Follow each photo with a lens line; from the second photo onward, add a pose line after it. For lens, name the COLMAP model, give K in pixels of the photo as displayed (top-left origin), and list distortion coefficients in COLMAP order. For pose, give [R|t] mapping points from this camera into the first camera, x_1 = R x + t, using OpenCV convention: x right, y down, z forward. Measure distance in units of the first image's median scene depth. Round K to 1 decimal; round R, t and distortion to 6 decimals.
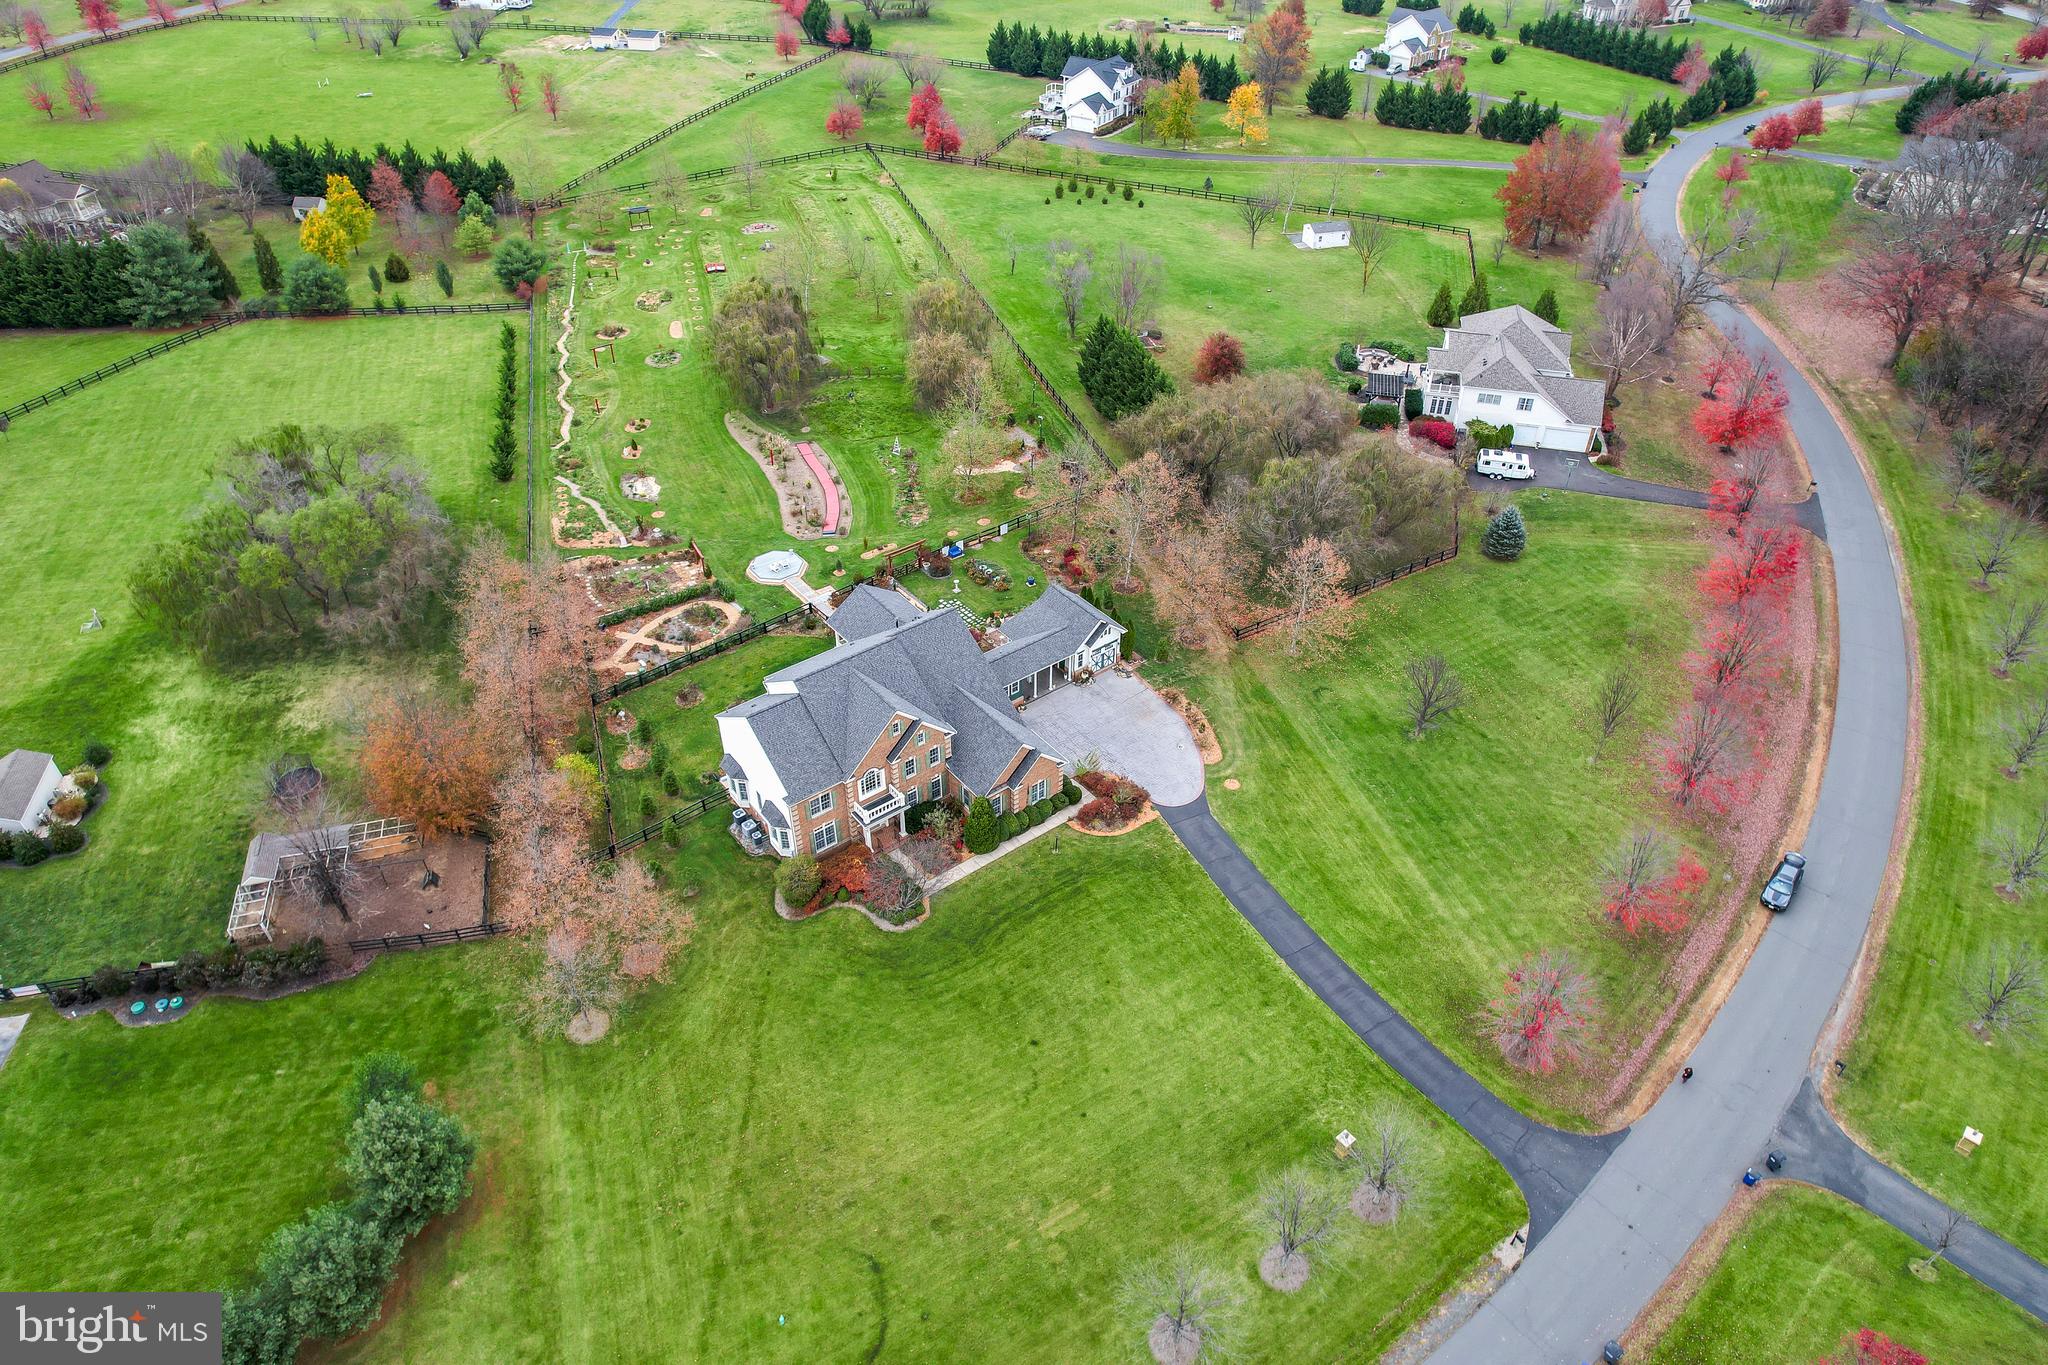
lens RADIAL K [[1310.7, 0, 1032.3], [0, 1310.7, 682.6], [0, 0, 1]] dist [-0.065792, 0.054009]
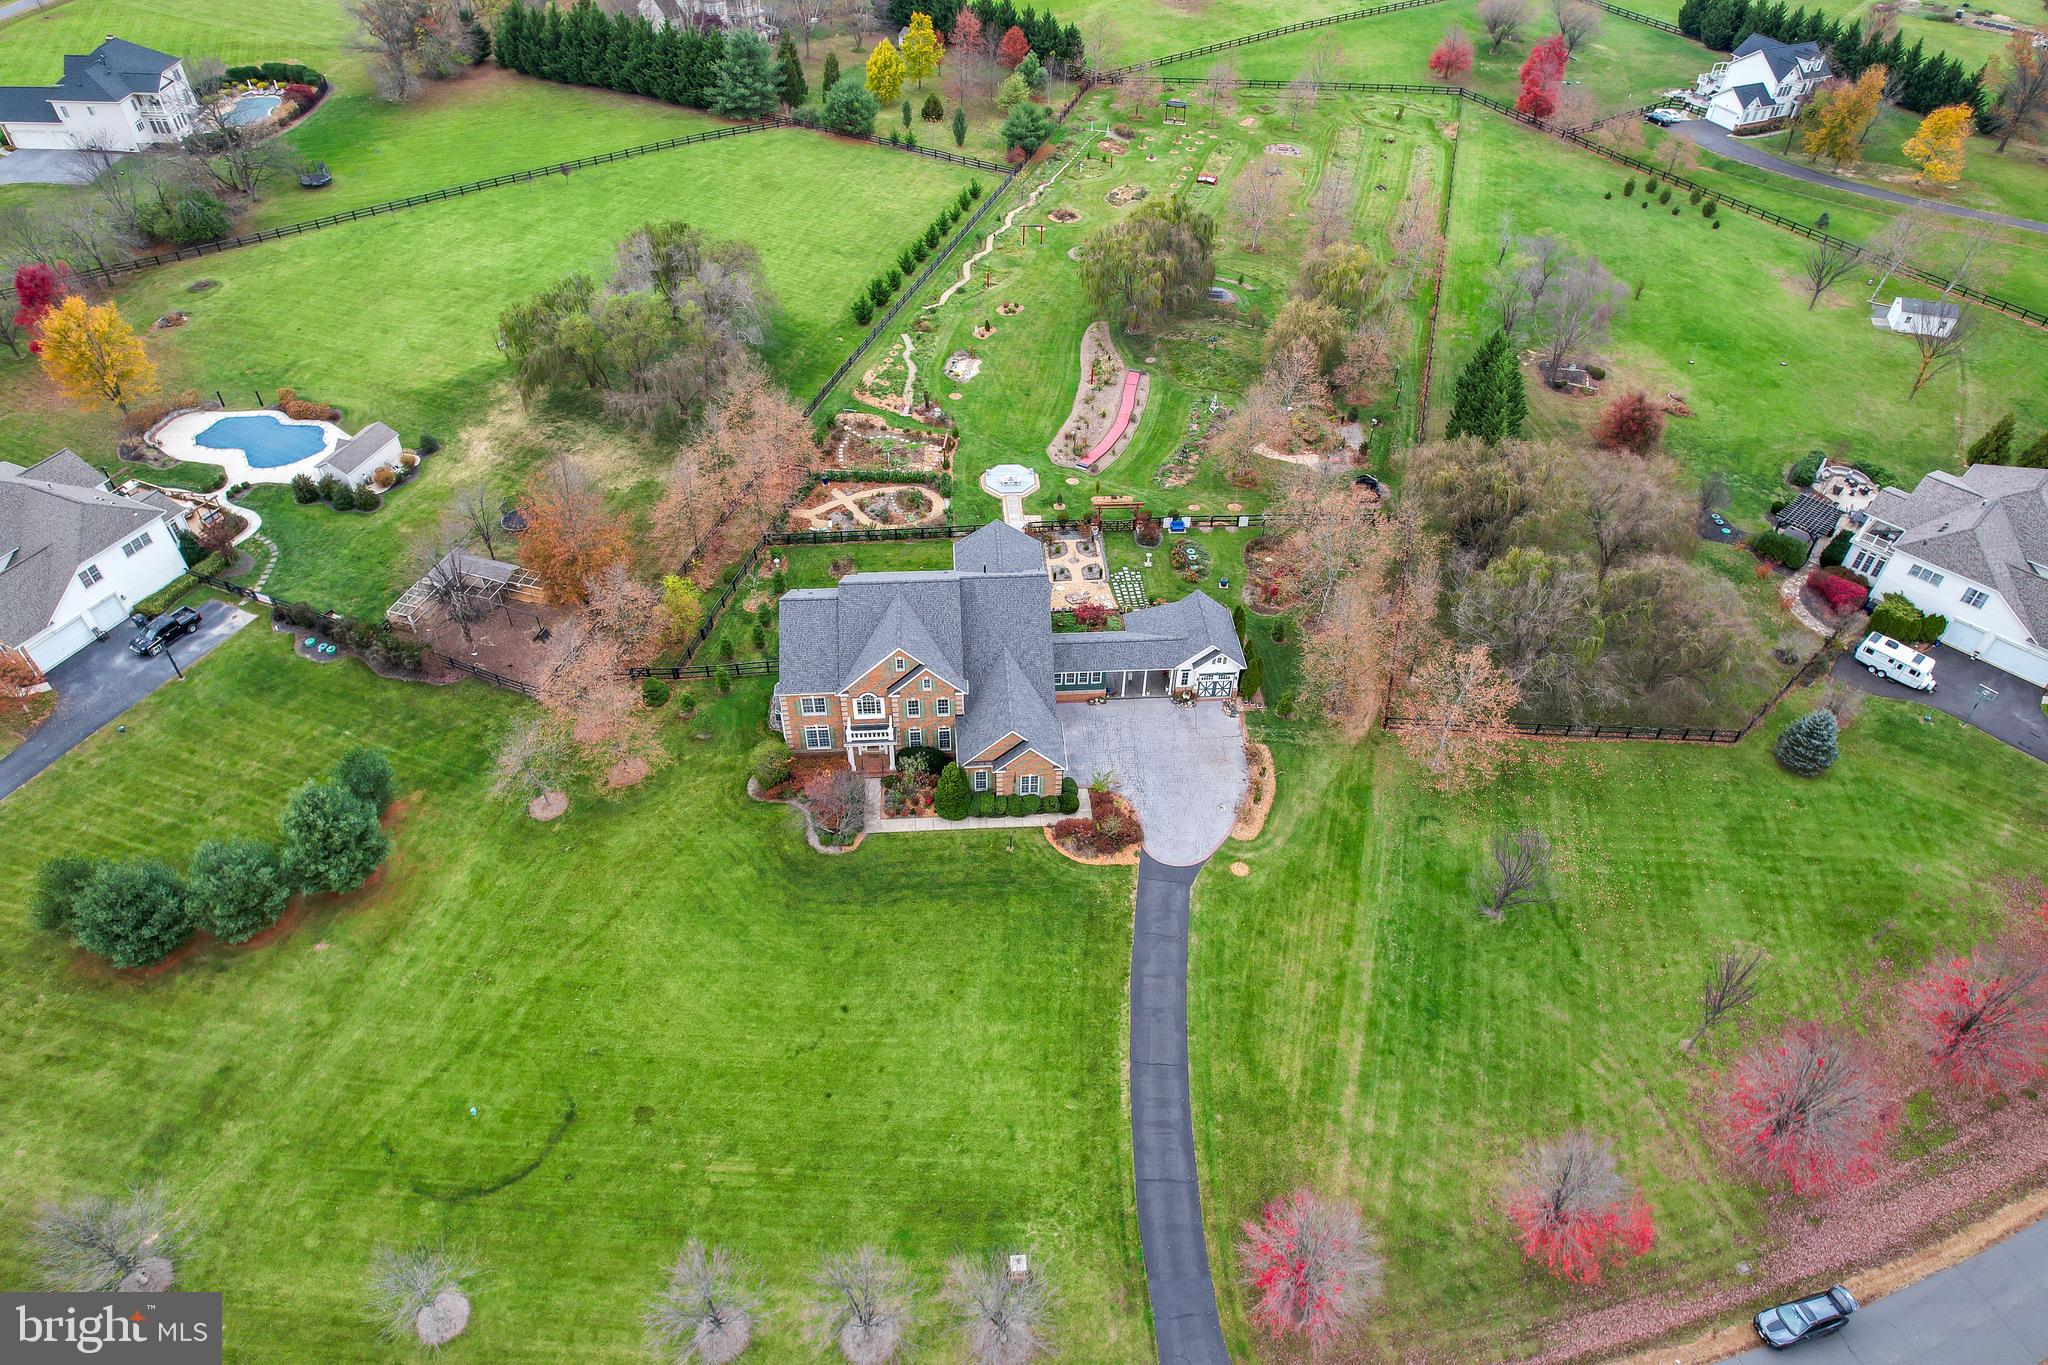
lens RADIAL K [[1310.7, 0, 1027.7], [0, 1310.7, 689.0], [0, 0, 1]] dist [-0.065792, 0.054009]
pose [[0.832453, 0.382013, -0.401357, 0.301820], [-0.354005, 0.923912, 0.145143, -0.099576], [0.426266, 0.021258, 0.904348, 0.118580]]
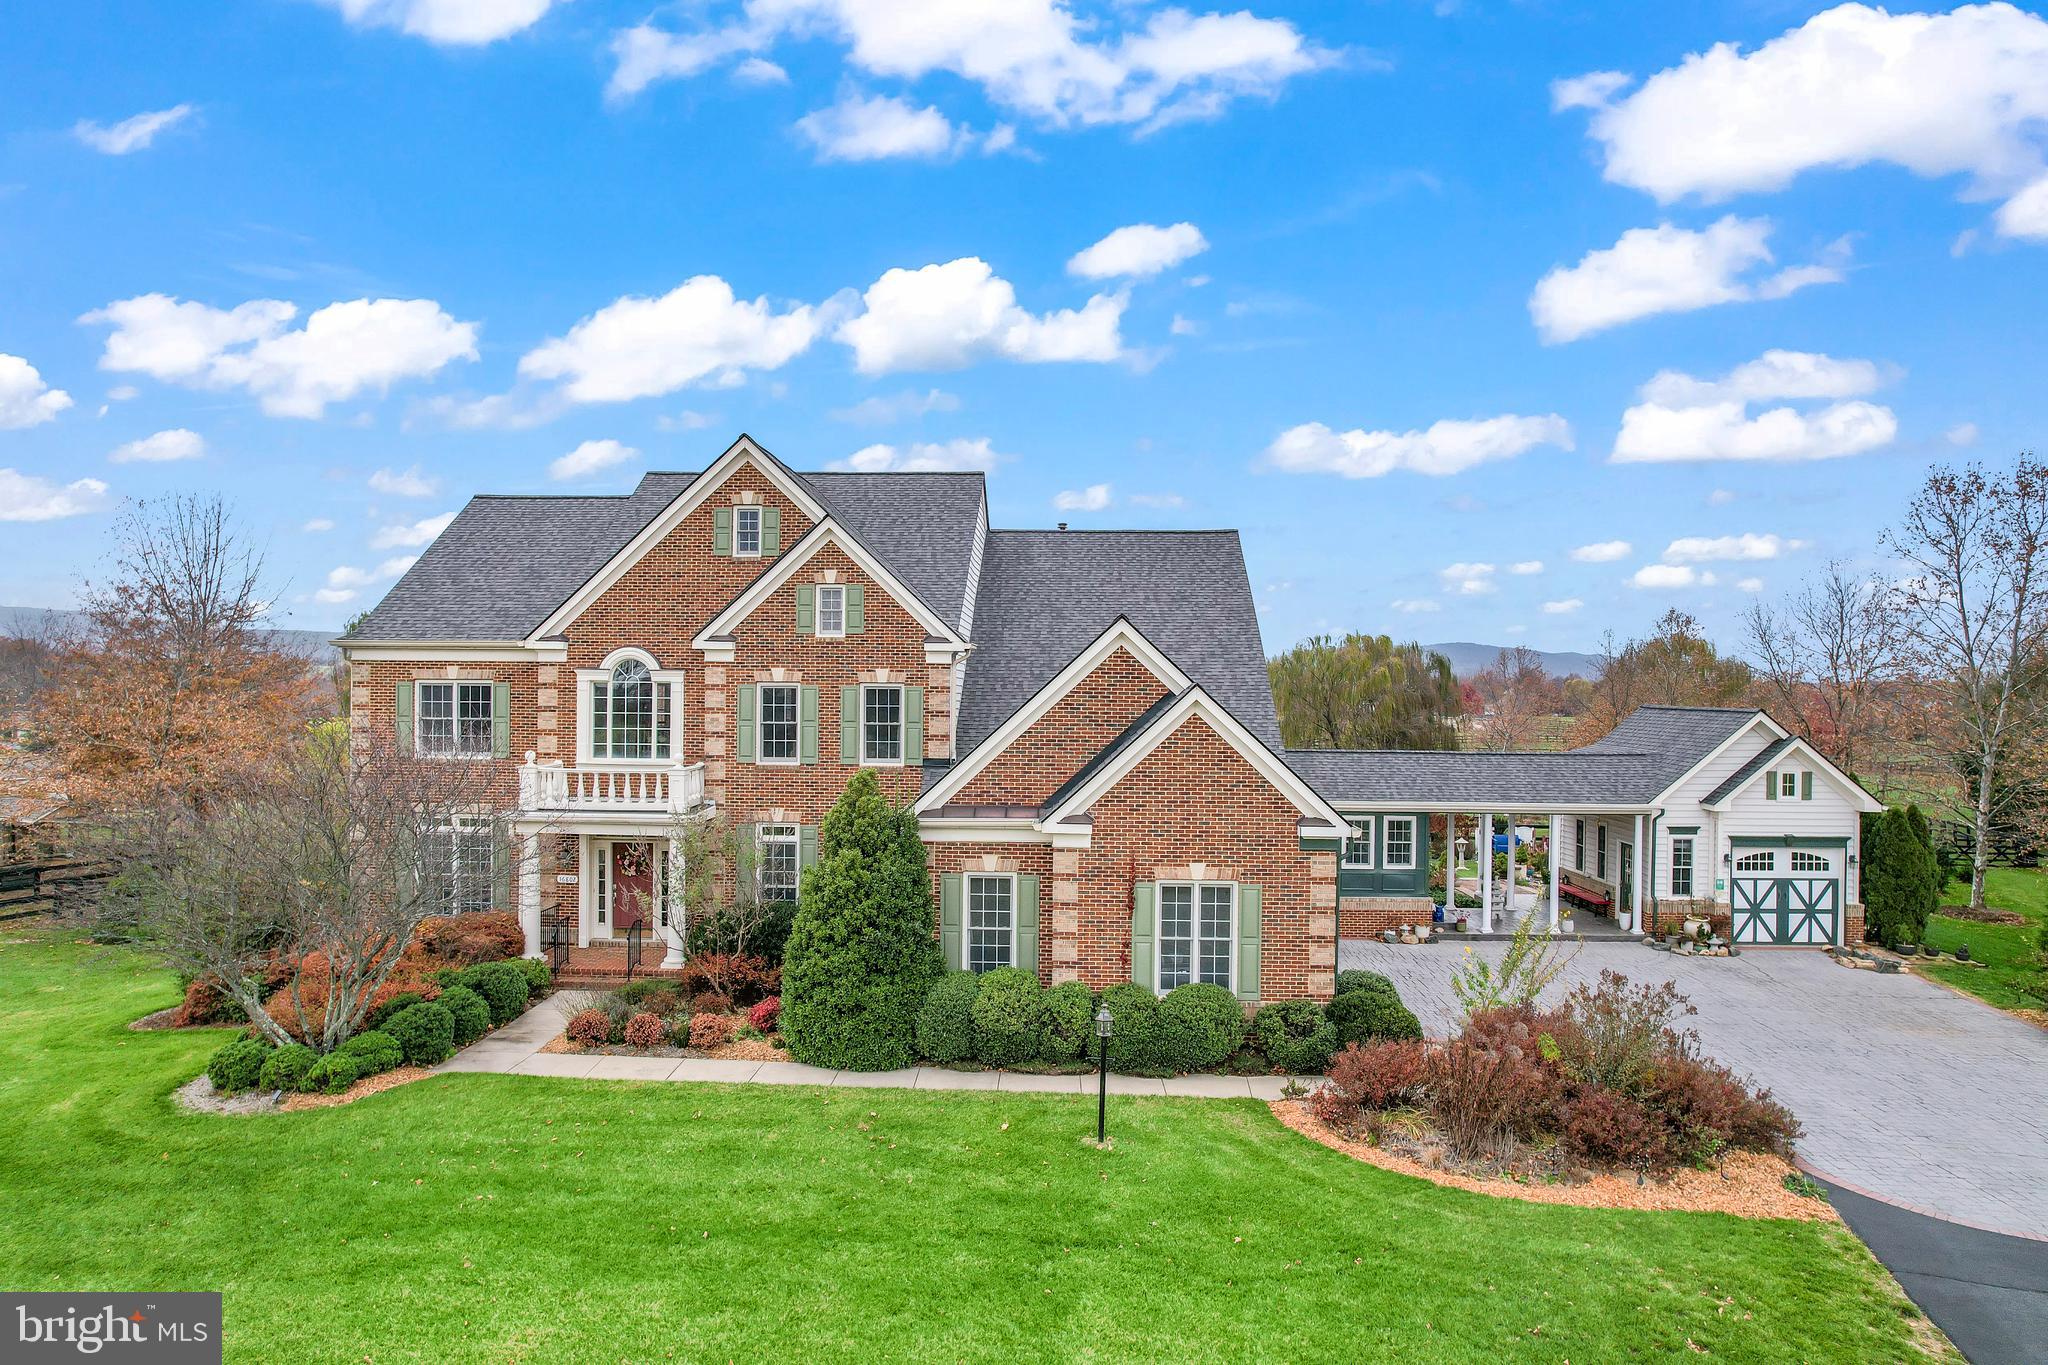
lens RADIAL K [[1310.7, 0, 1023.1], [0, 1310.7, 689.7], [0, 0, 1]] dist [-0.065792, 0.054009]
pose [[0.765041, 0.005618, -0.643957, 0.104210], [-0.404926, 0.781746, -0.474244, 0.140366], [0.500746, 0.623571, 0.600343, 0.699215]]
